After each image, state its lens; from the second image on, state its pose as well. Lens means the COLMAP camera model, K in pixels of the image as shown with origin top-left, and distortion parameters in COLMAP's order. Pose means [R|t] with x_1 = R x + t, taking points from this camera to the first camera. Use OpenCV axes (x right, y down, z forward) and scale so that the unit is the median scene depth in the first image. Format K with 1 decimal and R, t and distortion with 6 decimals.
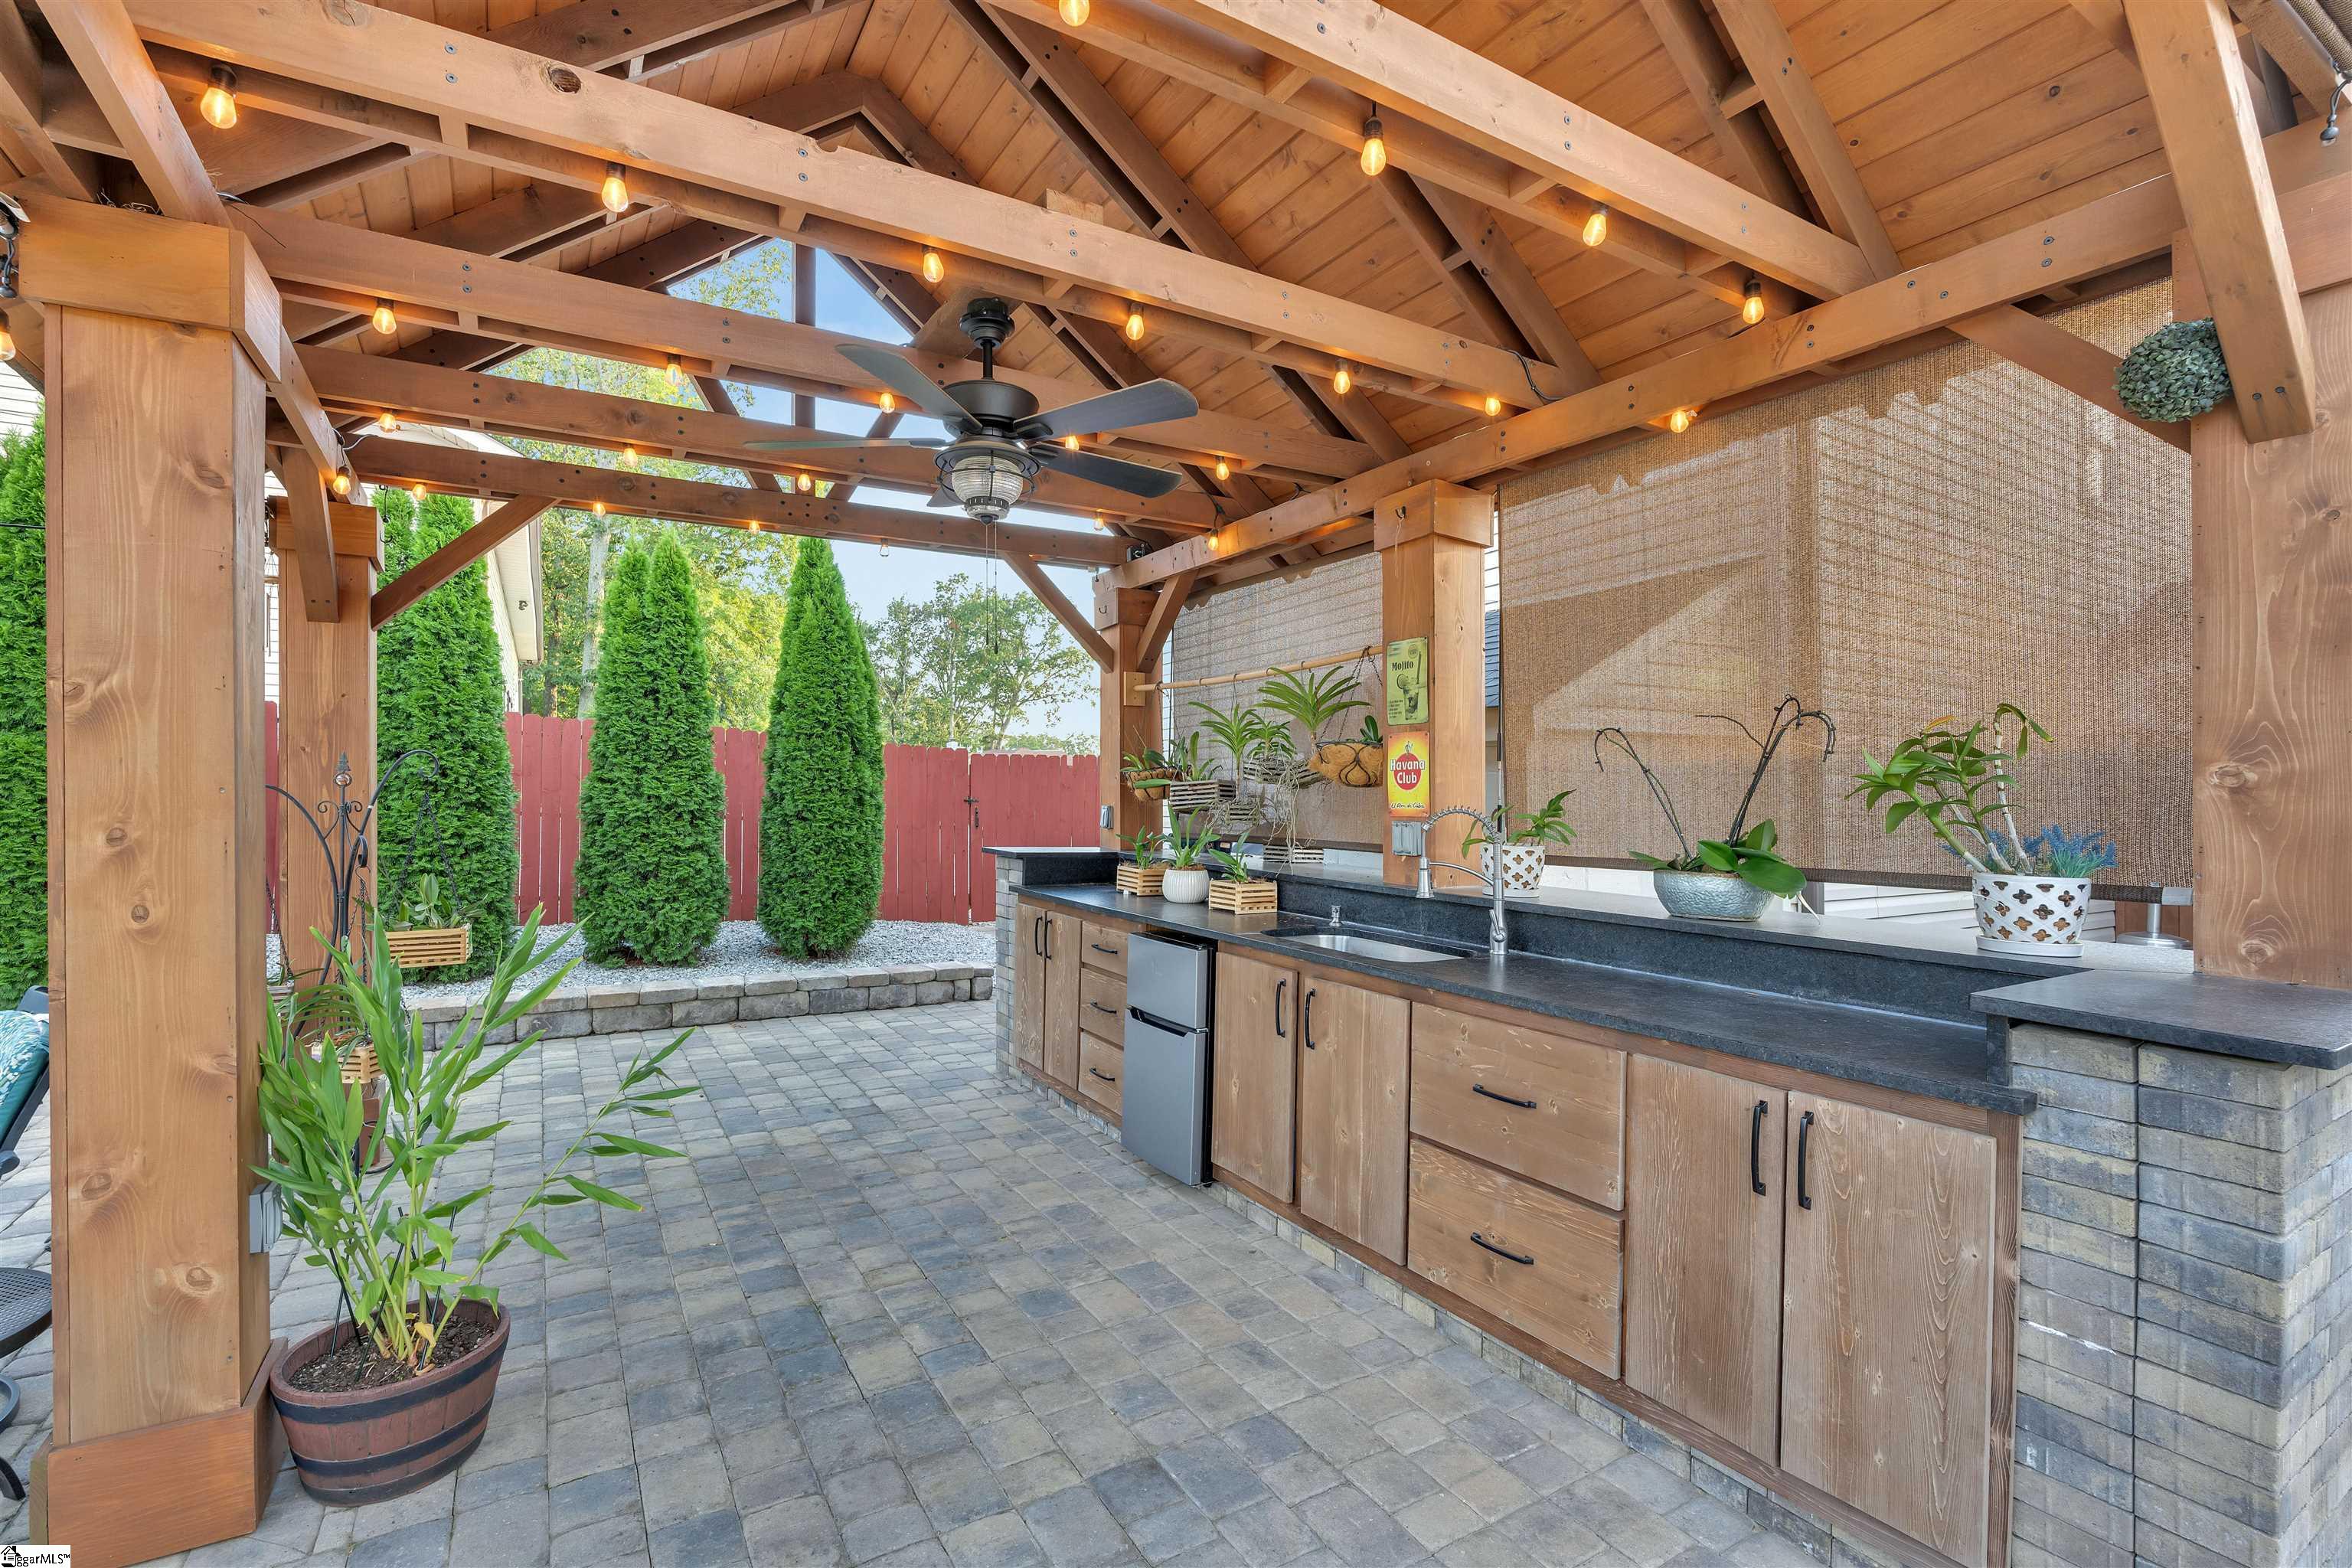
lens RADIAL K [[1046.8, 0, 1174.1], [0, 1046.8, 796.2], [0, 0, 1]] dist [-0.001800, -0.000008]
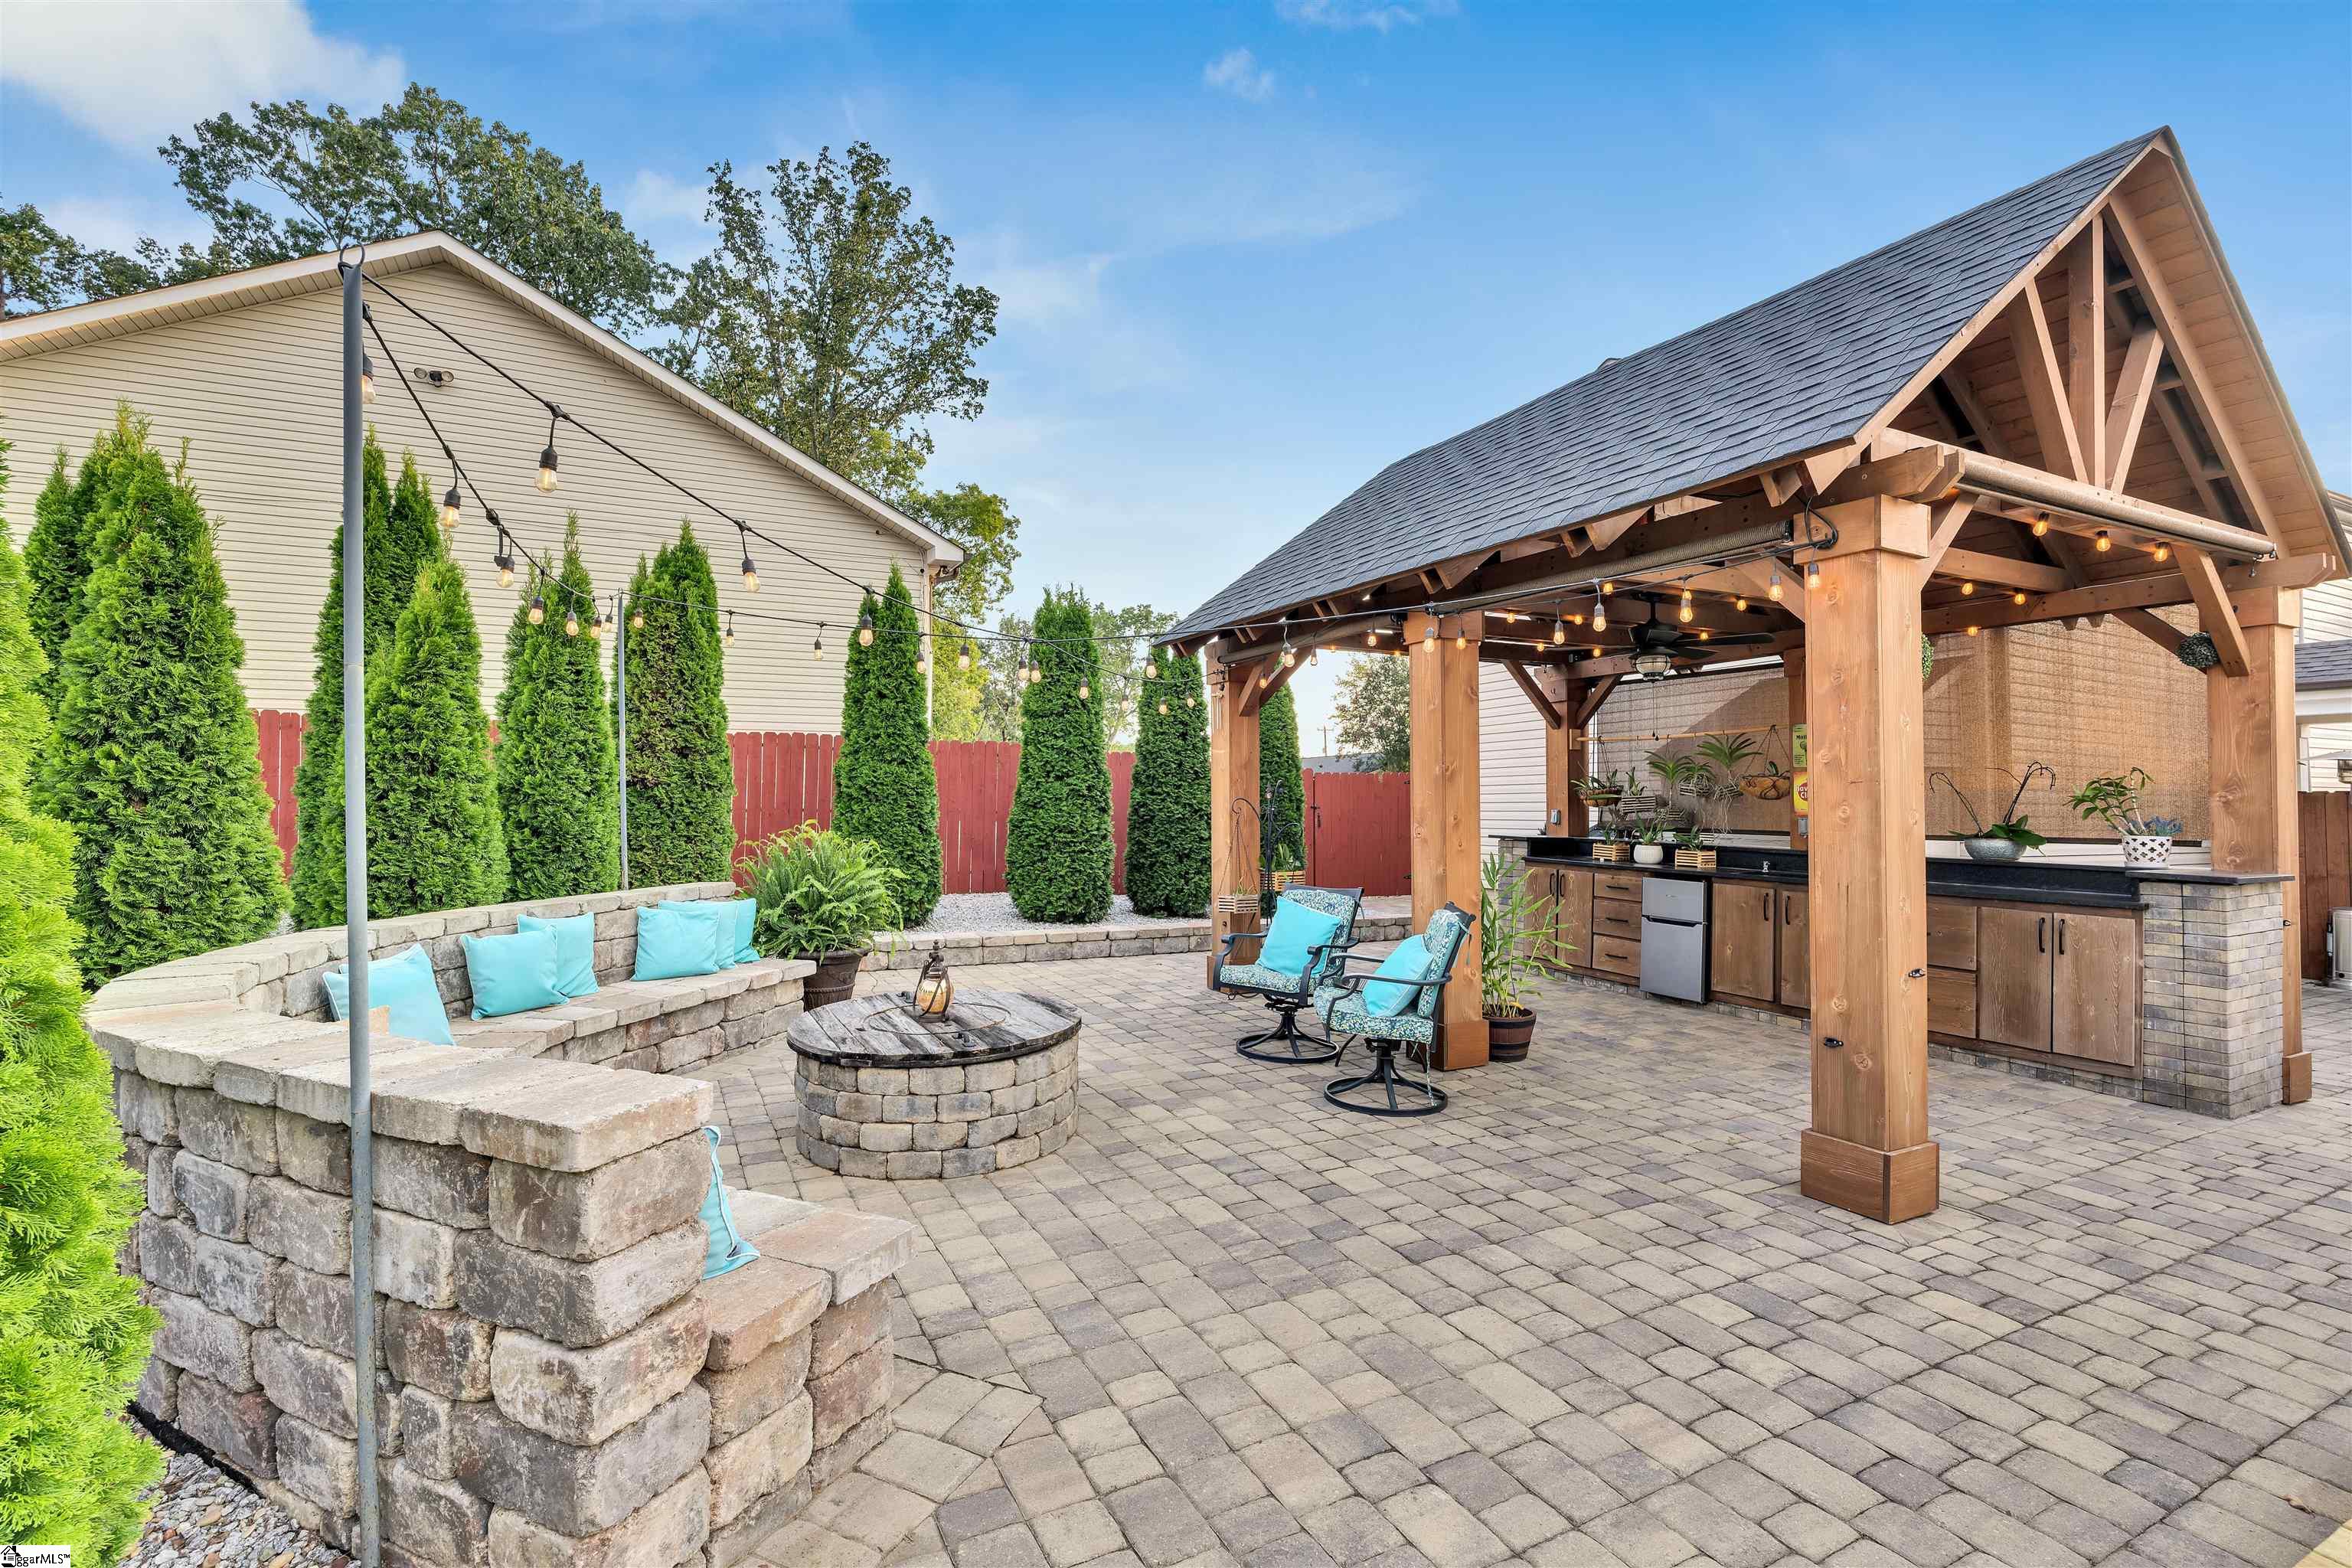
lens RADIAL K [[1050.4, 0, 1176.0], [0, 1050.4, 784.0], [0, 0, 1]] dist [0.000433, -0.000219]
pose [[0.997908, -0.000754, -0.064651, -1.391187], [-0.000444, 0.999828, -0.018522, -0.002293], [0.064654, 0.018512, 0.997736, -1.728458]]
